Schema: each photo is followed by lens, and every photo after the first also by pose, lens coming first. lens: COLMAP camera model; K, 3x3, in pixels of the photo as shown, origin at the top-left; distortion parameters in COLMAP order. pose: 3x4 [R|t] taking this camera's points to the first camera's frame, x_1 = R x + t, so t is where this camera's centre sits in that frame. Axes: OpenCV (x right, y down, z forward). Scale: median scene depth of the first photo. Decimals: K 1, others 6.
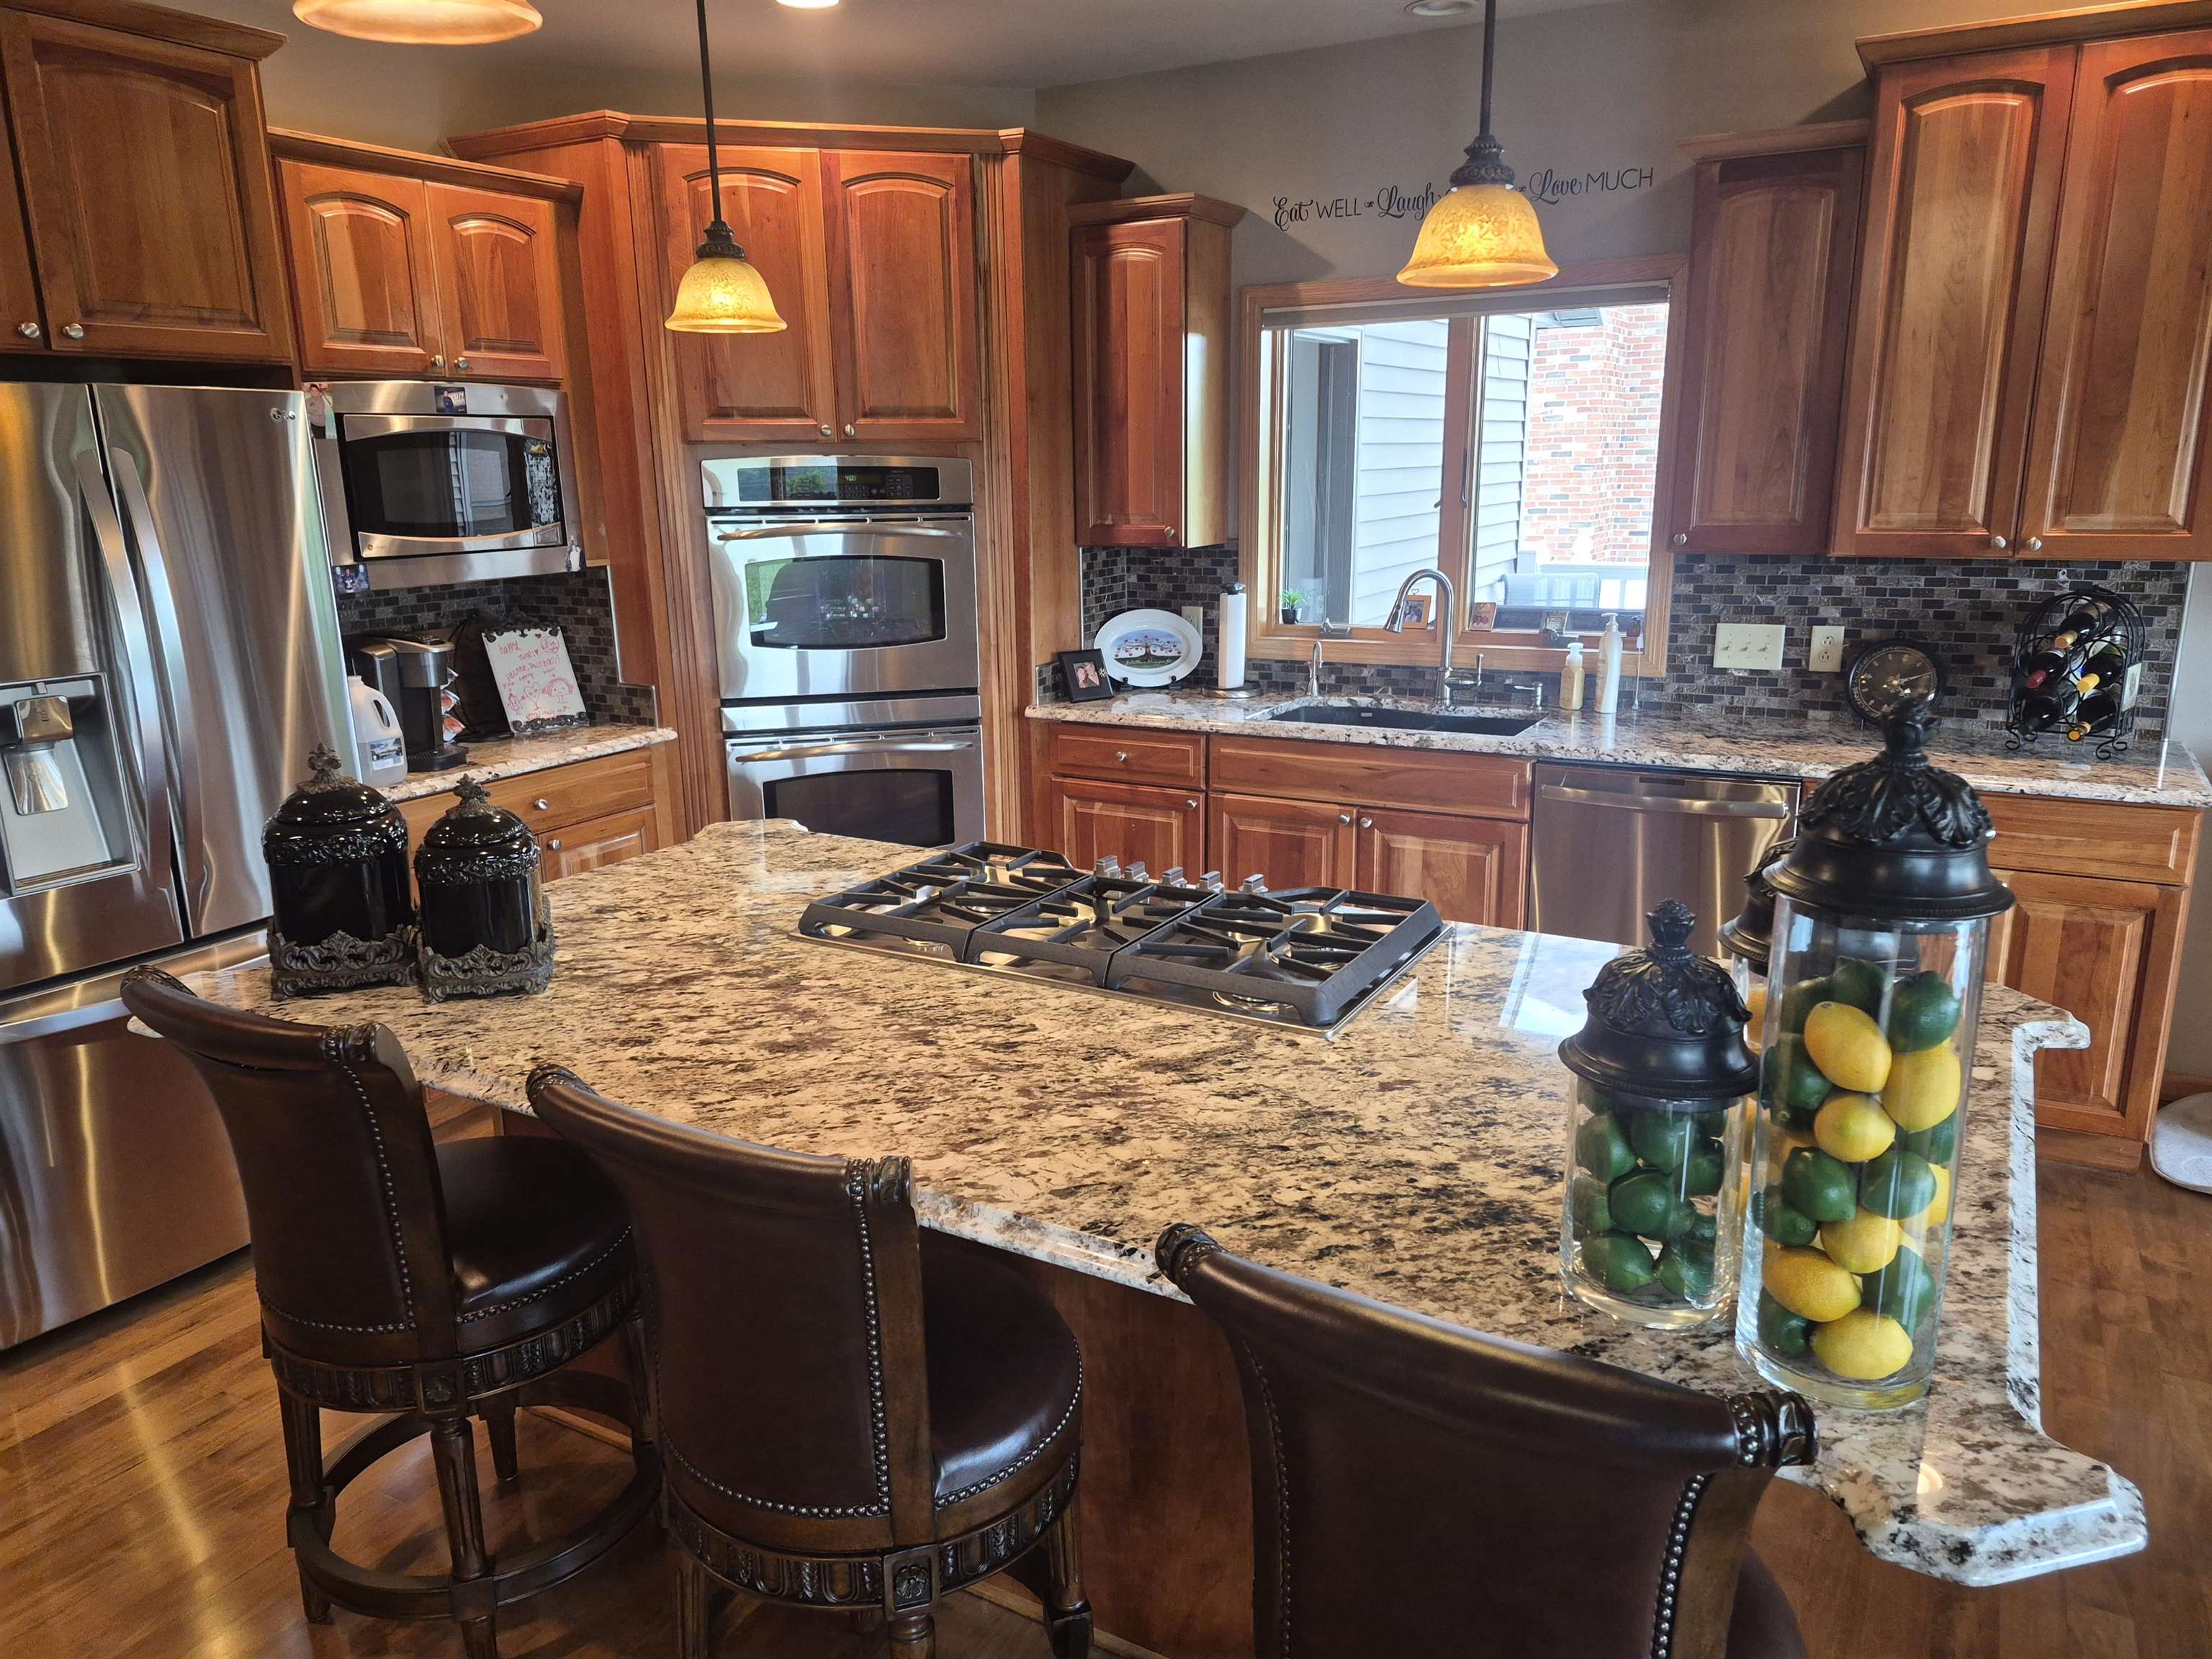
lens RADIAL K [[1534.6, 0, 1101.7], [0, 1534.6, 848.6], [0, 0, 1]] dist [0.028546, -0.031557]
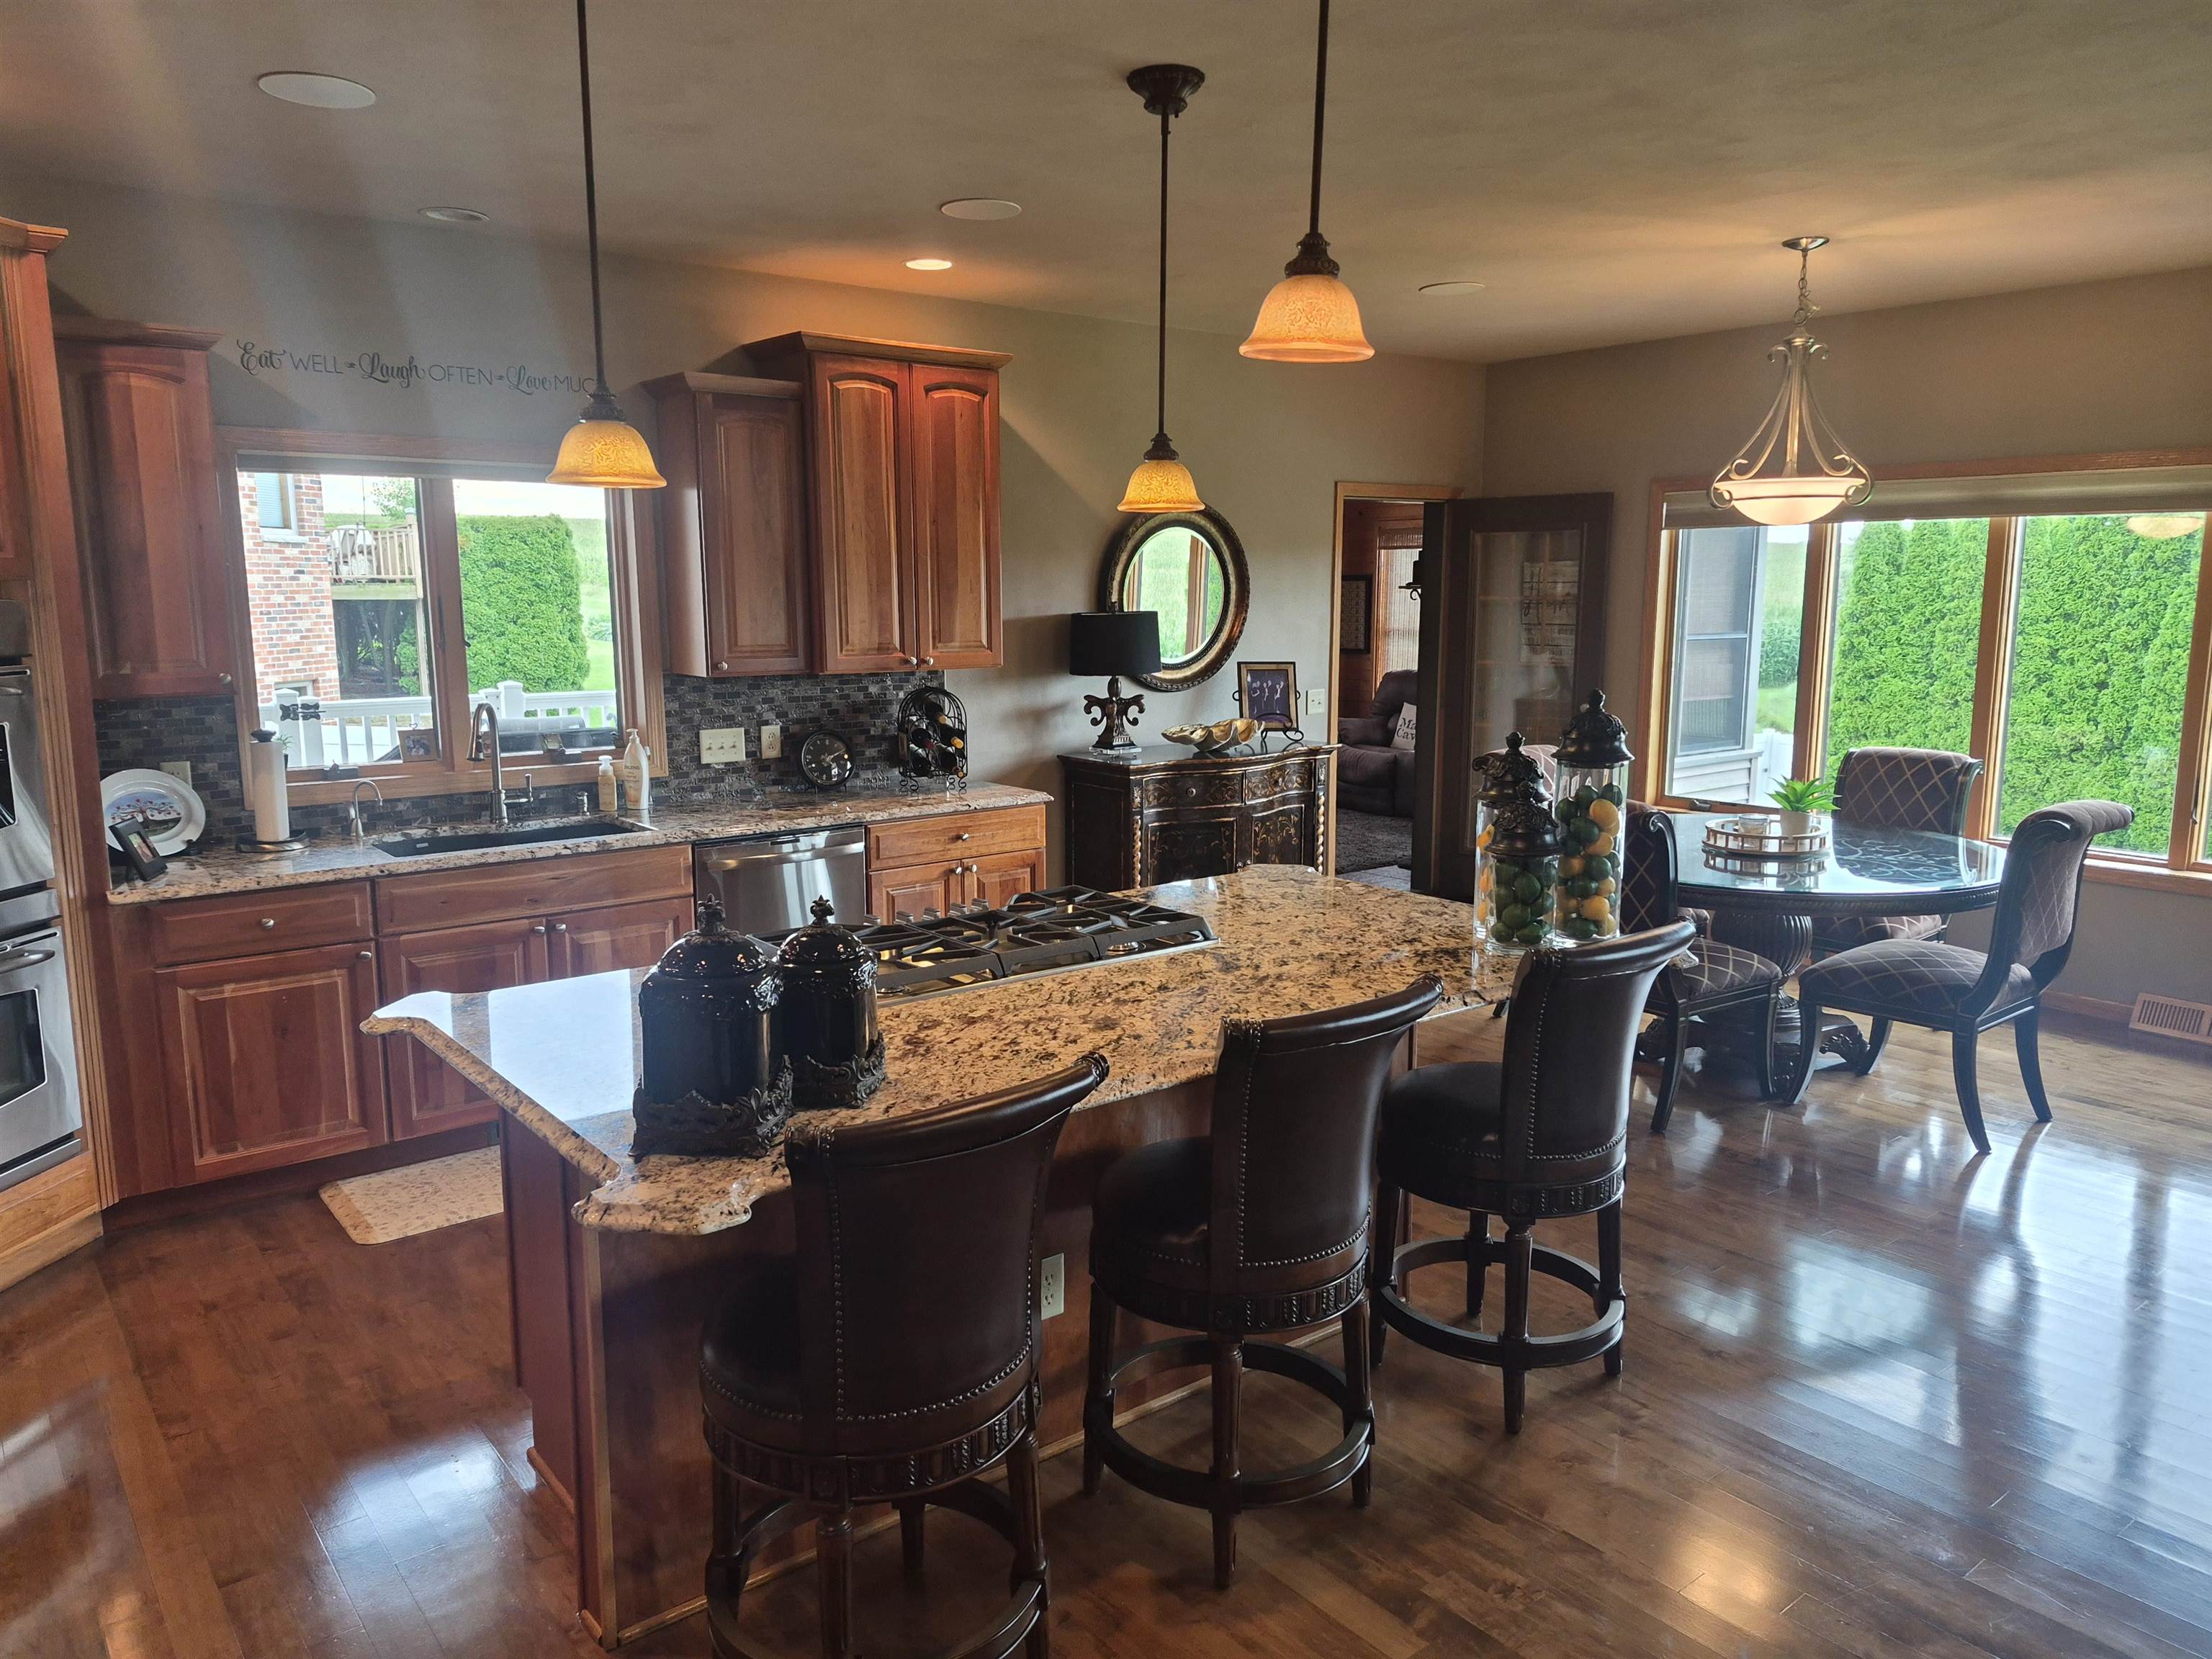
lens RADIAL K [[1534.6, 0, 1115.7], [0, 1534.6, 830.8], [0, 0, 1]] dist [0.028546, -0.031557]
pose [[0.369735, -0.131820, 0.919739, -0.704921], [0.219709, 0.974215, 0.051305, -0.054981], [-0.902787, 0.183105, 0.389164, 0.200315]]
